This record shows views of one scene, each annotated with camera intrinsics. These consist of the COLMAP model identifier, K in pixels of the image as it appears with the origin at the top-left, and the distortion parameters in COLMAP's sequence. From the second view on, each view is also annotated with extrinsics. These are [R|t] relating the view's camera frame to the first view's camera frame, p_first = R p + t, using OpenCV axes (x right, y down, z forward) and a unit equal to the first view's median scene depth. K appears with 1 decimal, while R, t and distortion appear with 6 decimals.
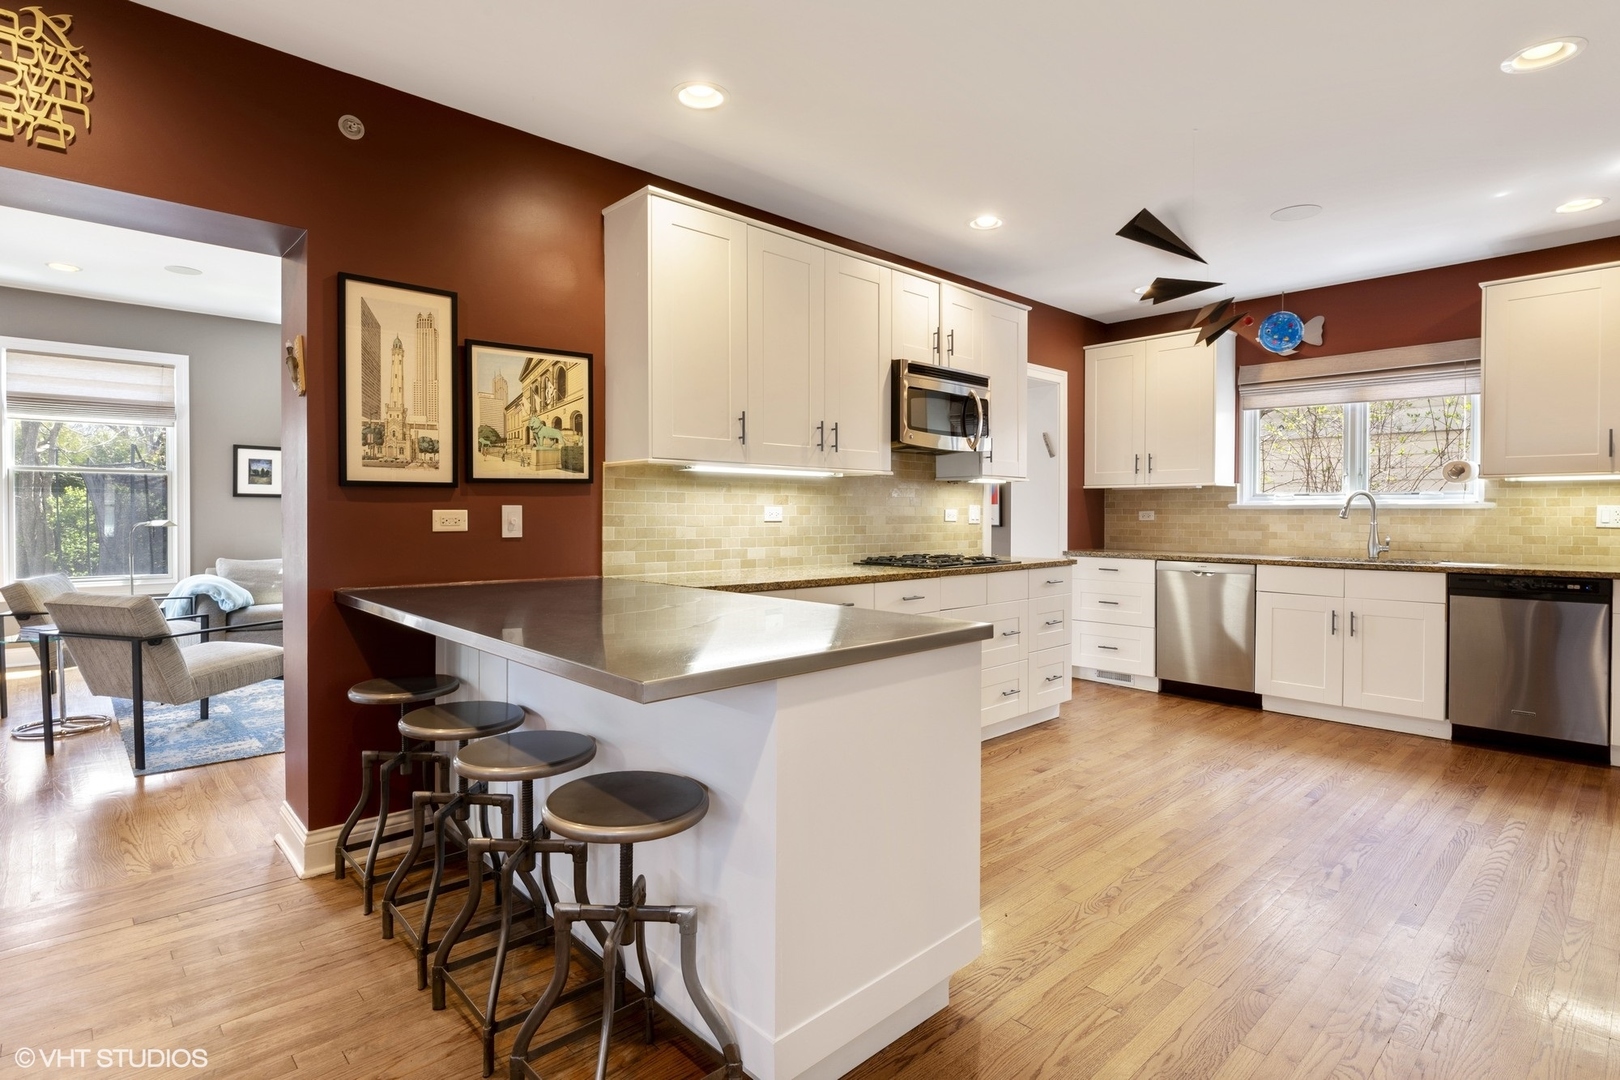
lens RADIAL K [[816.8, 0, 810.2], [0, 816.8, 526.6], [0, 0, 1]] dist [-0.004328, -0.000558]
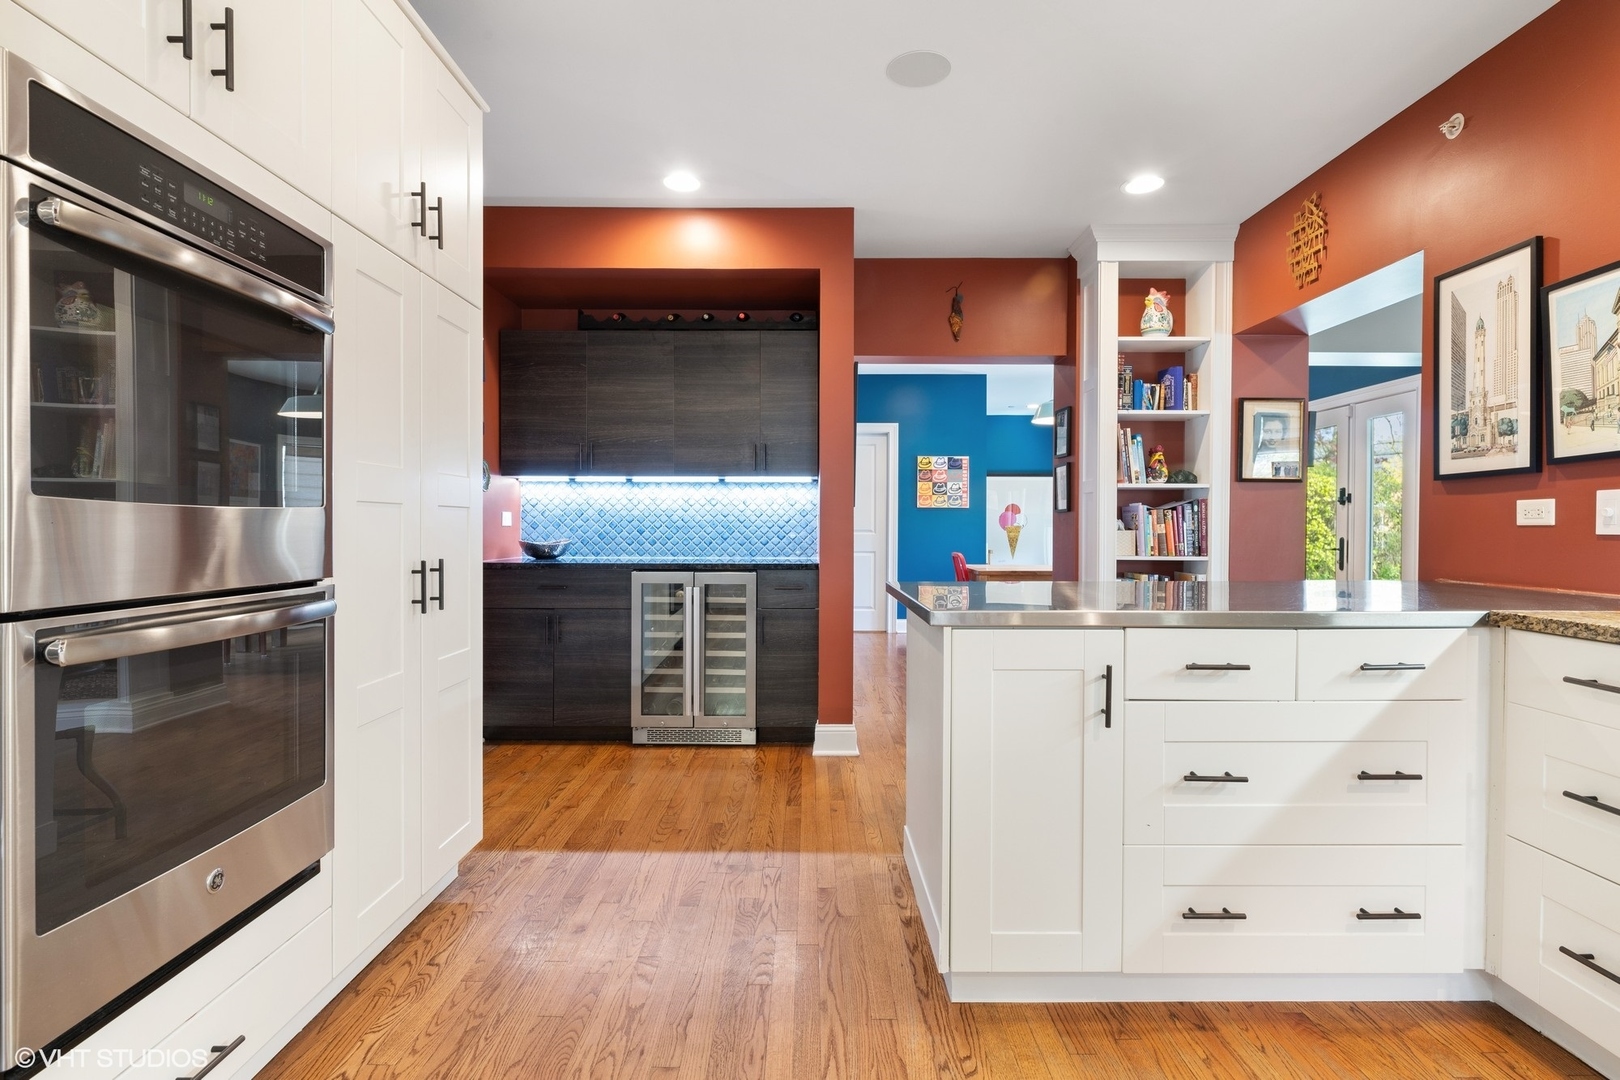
lens RADIAL K [[789.4, 0, 815.7], [0, 789.4, 532.8], [0, 0, 1]] dist [-0.000007, 0.000810]
pose [[-0.682824, 0.002744, -0.730578, 0.670402], [-0.016932, 0.999665, 0.019581, 0.010436], [0.730387, 0.025741, -0.682549, 1.051959]]
